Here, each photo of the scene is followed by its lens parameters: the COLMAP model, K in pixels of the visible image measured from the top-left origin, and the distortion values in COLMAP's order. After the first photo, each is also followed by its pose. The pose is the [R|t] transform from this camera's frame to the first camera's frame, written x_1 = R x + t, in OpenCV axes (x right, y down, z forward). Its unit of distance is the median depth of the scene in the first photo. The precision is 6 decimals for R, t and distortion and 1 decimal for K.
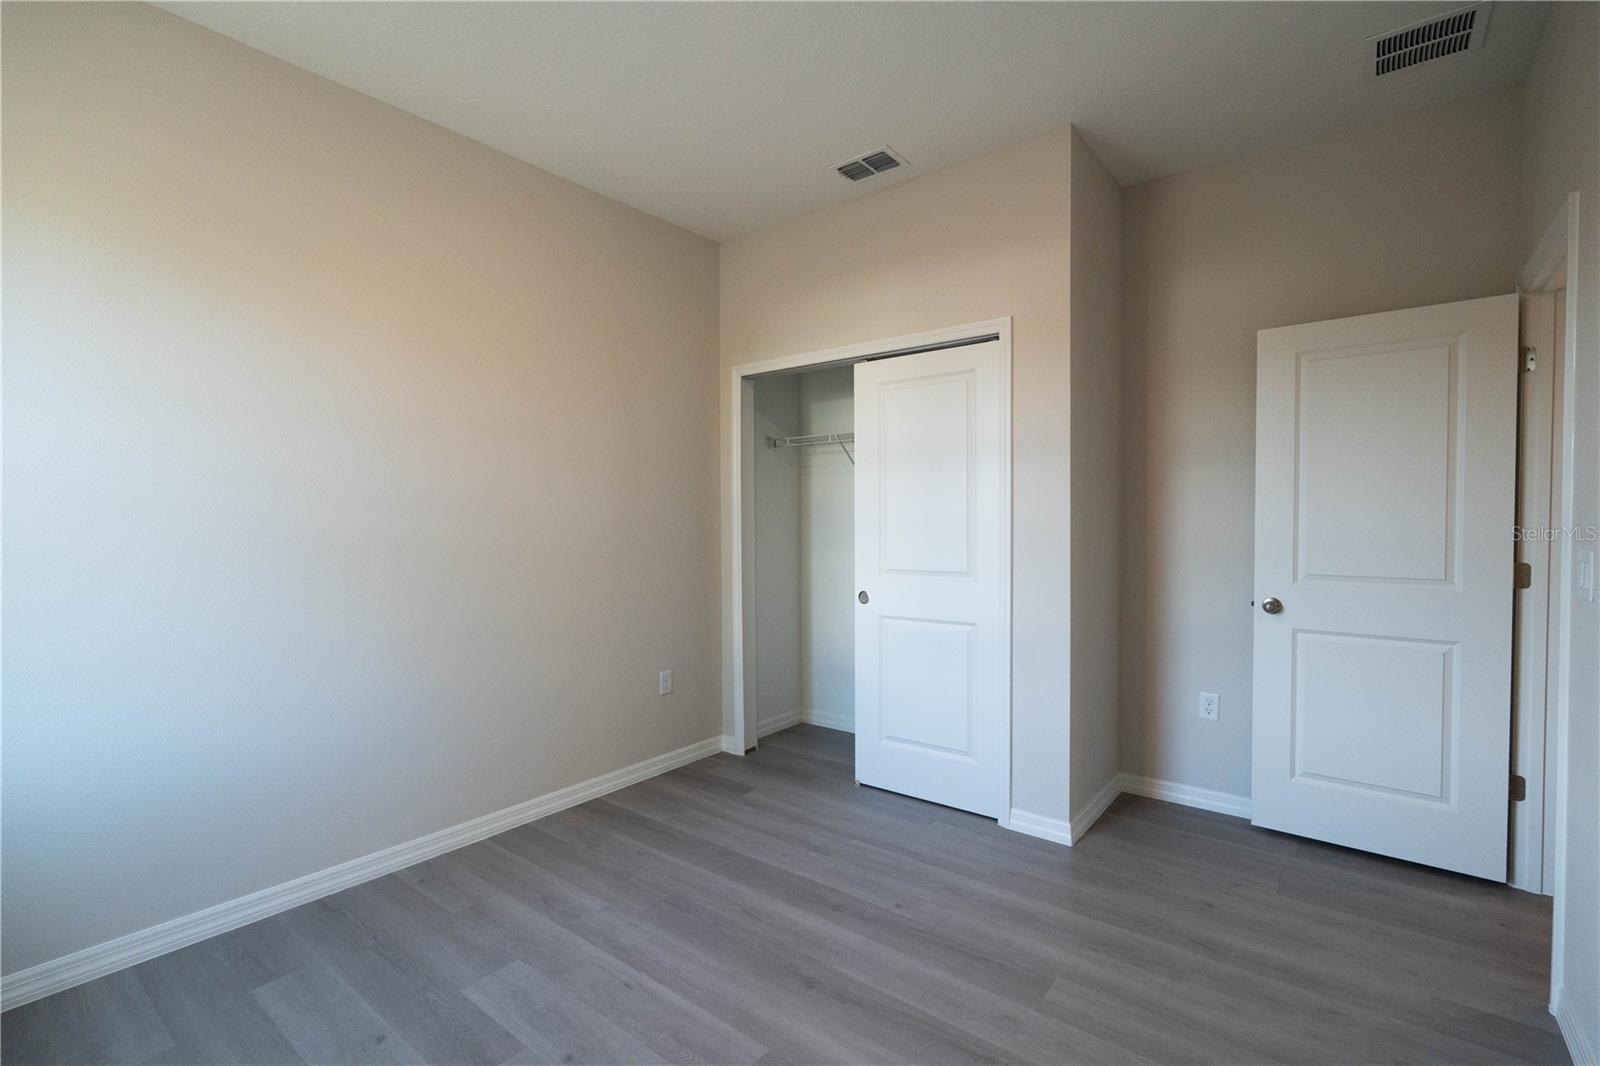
lens RADIAL K [[723.1, 0, 800.2], [0, 723.1, 530.7], [0, 0, 1]] dist [-0.006537, 0.000580]
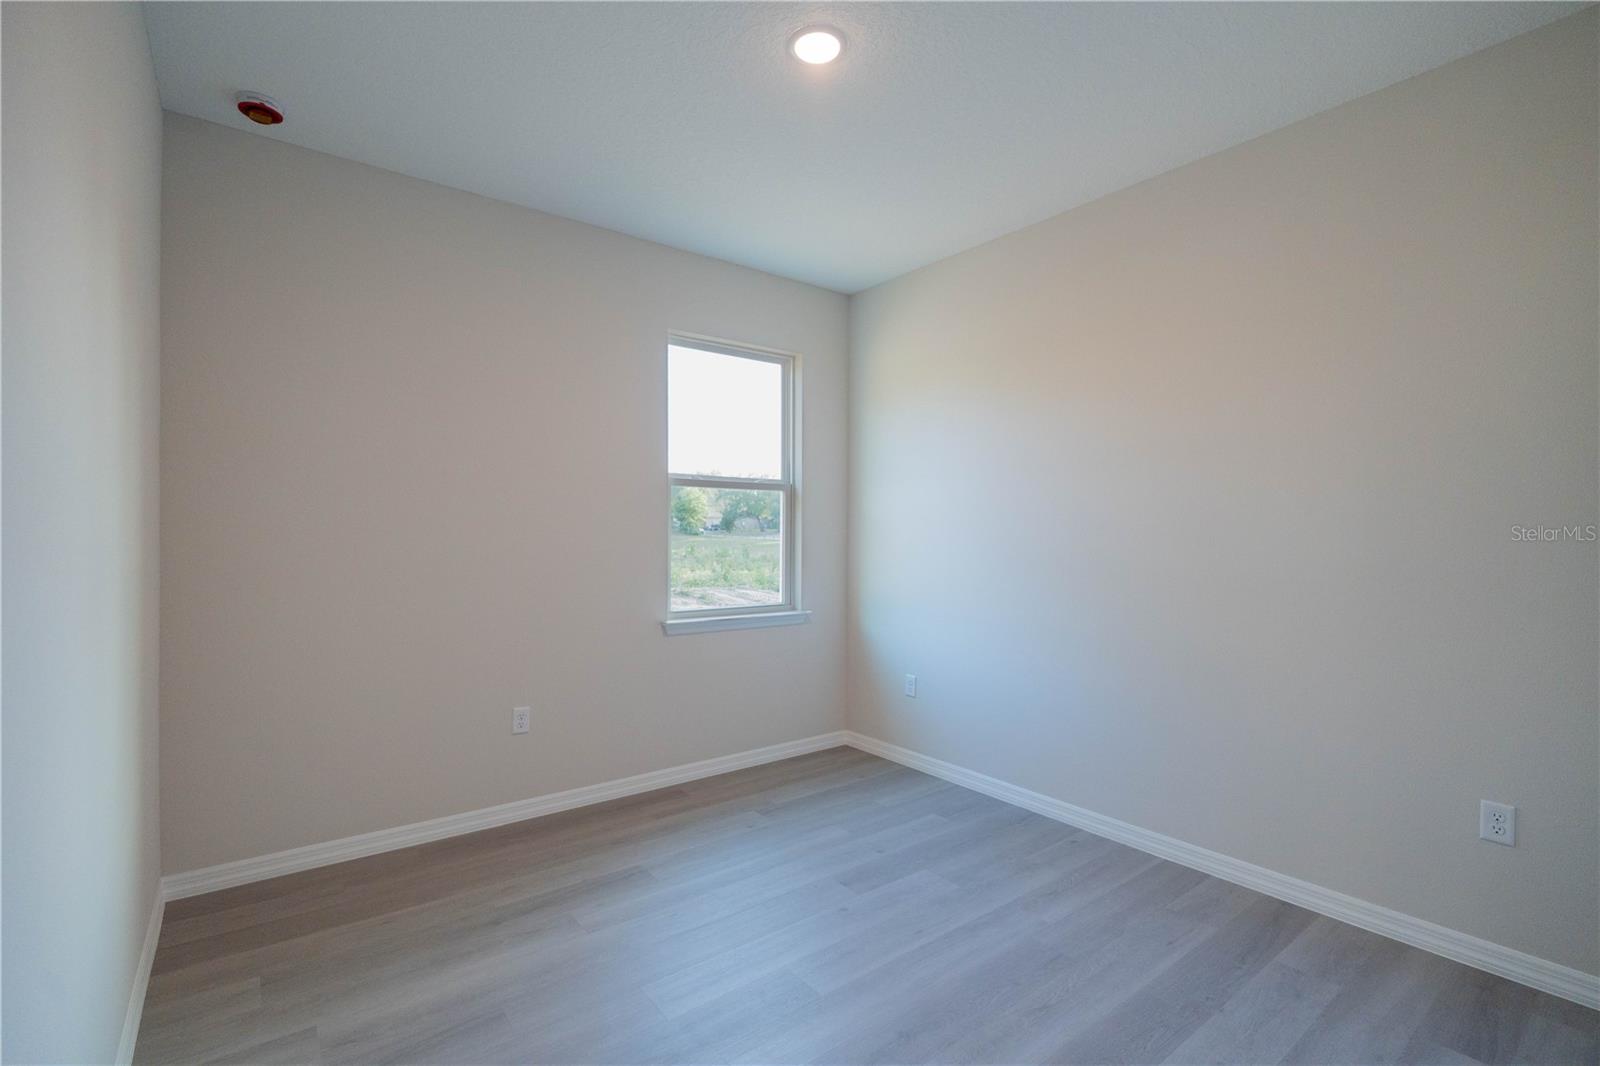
lens RADIAL K [[723.1, 0, 800.7], [0, 723.1, 532.1], [0, 0, 1]] dist [-0.006537, 0.000580]
pose [[-0.256679, 0.002788, -0.966493, 0.724264], [-0.017381, 0.999821, 0.007500, -0.031642], [0.966340, 0.018723, -0.256584, 0.820209]]
